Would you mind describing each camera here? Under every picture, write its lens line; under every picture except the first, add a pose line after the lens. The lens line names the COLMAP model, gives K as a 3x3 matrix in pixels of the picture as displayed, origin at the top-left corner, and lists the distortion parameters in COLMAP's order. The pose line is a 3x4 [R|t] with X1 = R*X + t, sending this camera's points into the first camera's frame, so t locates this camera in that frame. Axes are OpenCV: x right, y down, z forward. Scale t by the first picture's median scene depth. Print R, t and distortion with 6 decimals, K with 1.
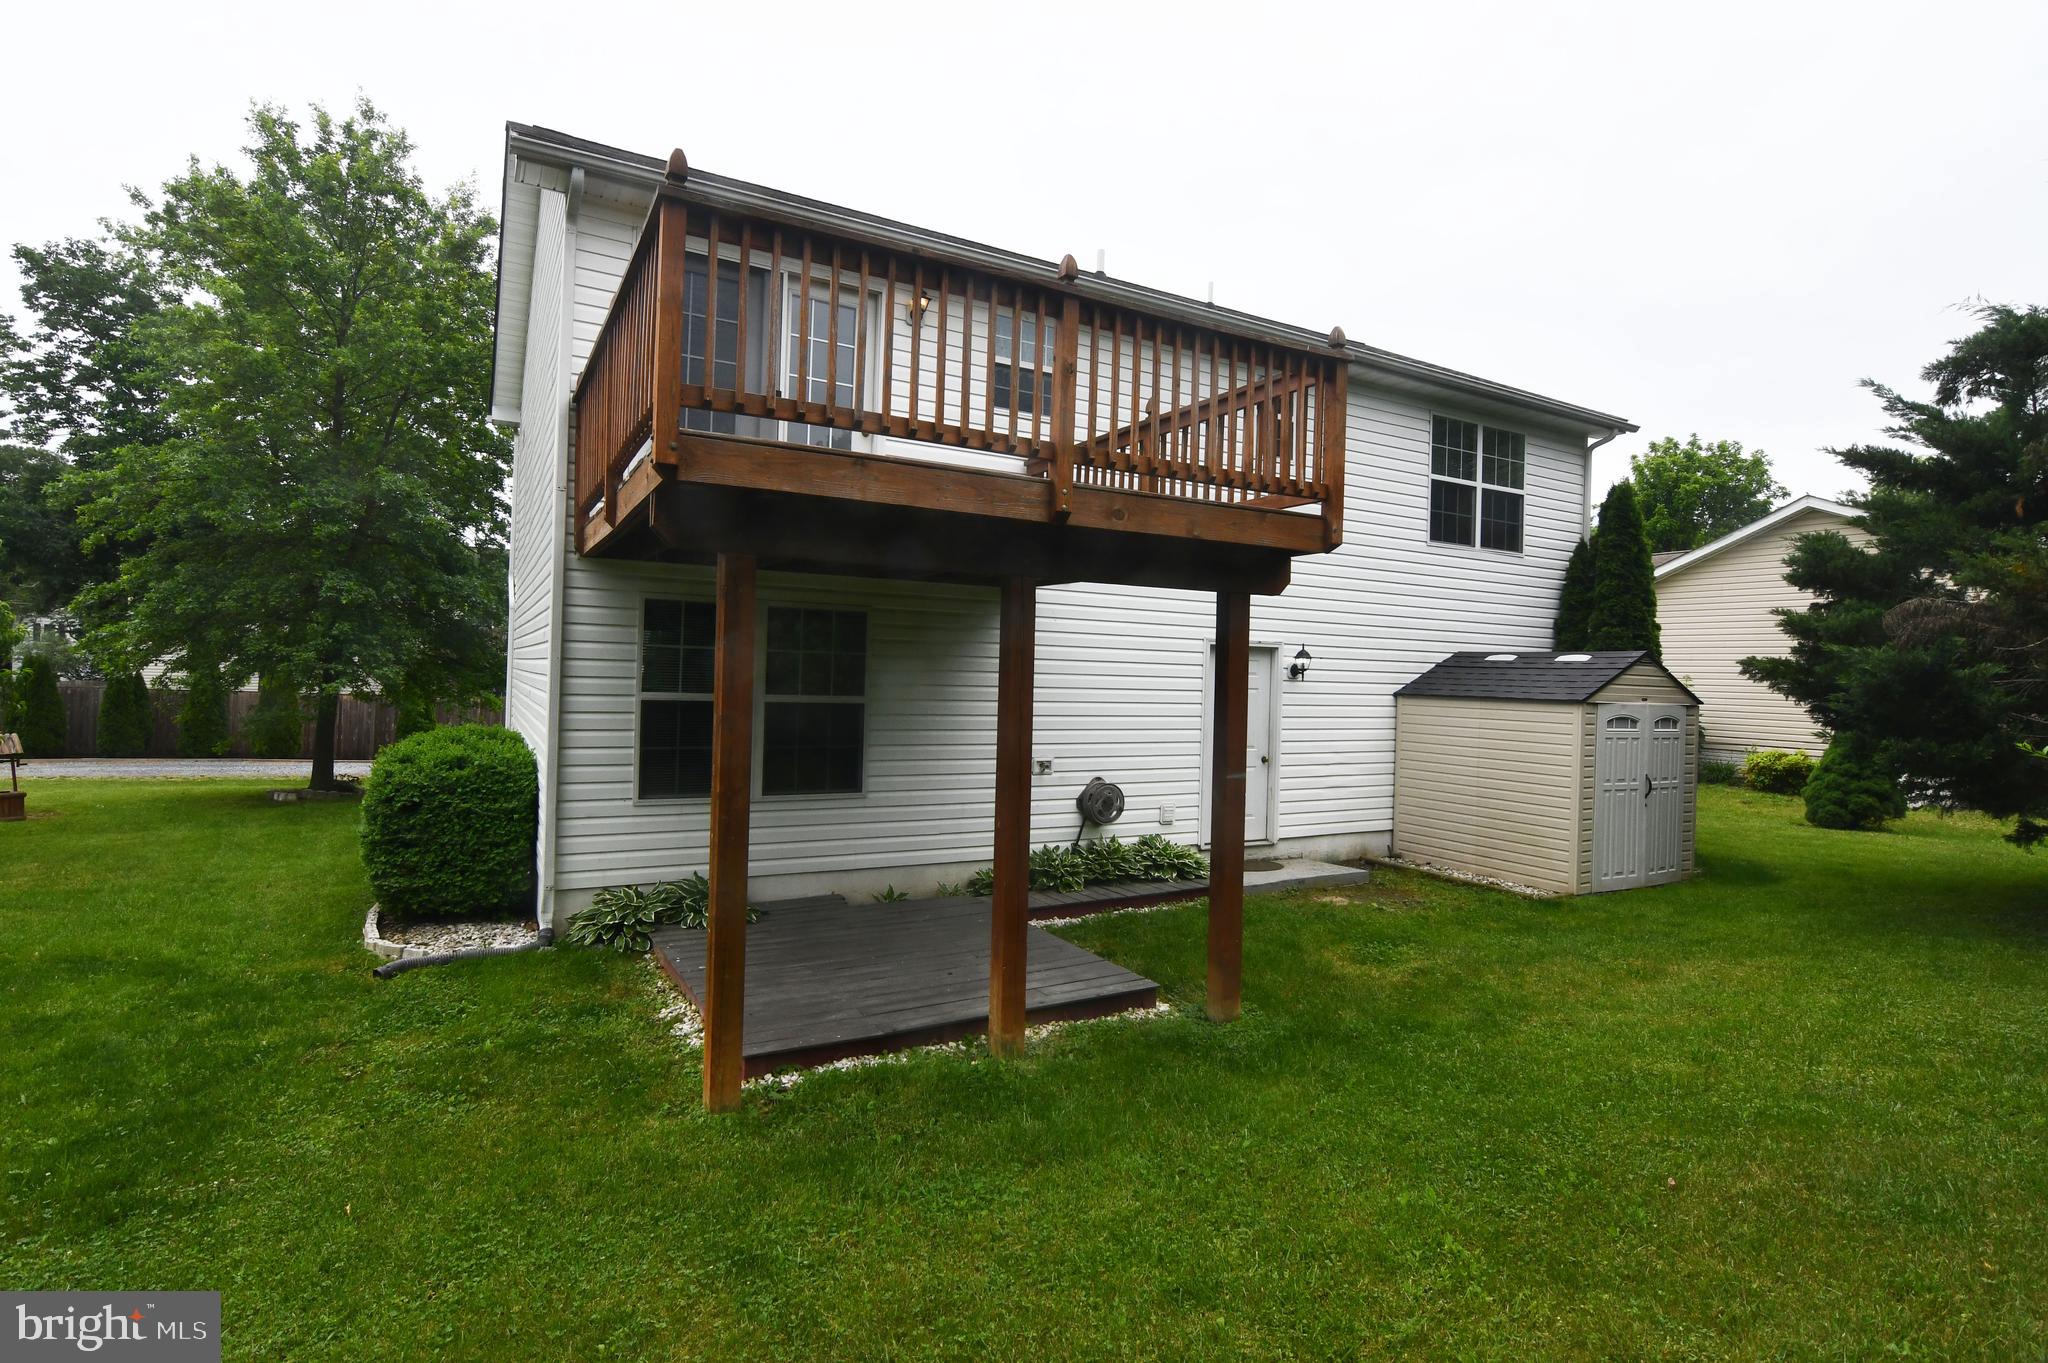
lens RADIAL K [[989.0, 0, 1020.6], [0, 989.0, 667.1], [0, 0, 1]] dist [-0.004593, -0.012459]
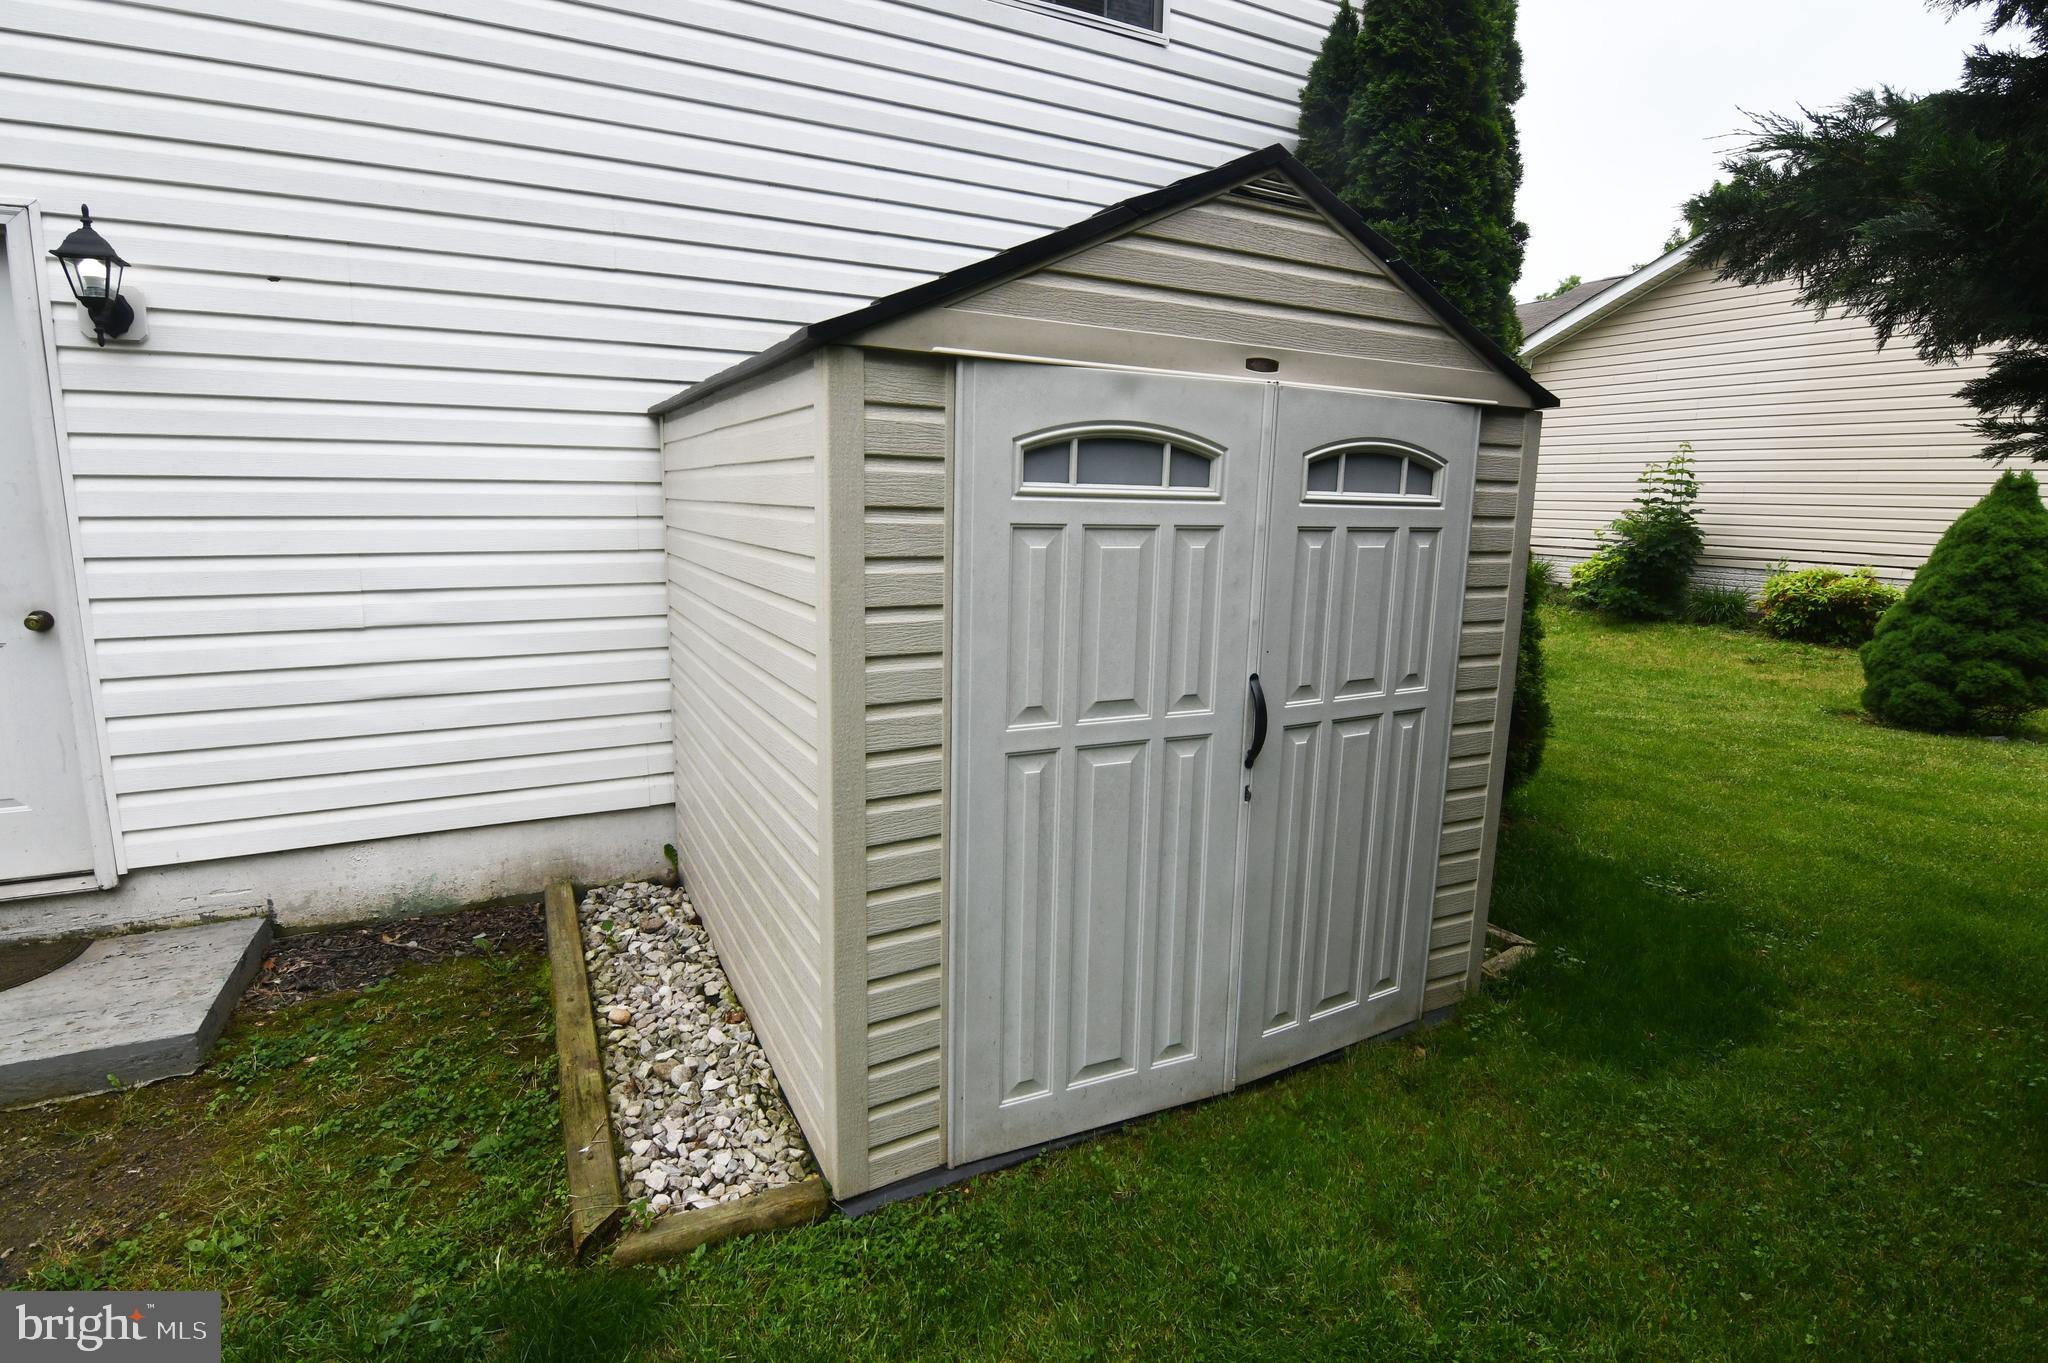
lens RADIAL K [[989.0, 0, 1020.6], [0, 989.0, 667.1], [0, 0, 1]] dist [-0.004593, -0.012459]
pose [[0.999476, -0.007860, -0.031398, 0.553244], [0.013310, 0.984058, 0.177347, 0.058670], [0.029504, -0.177672, 0.983647, 0.713193]]
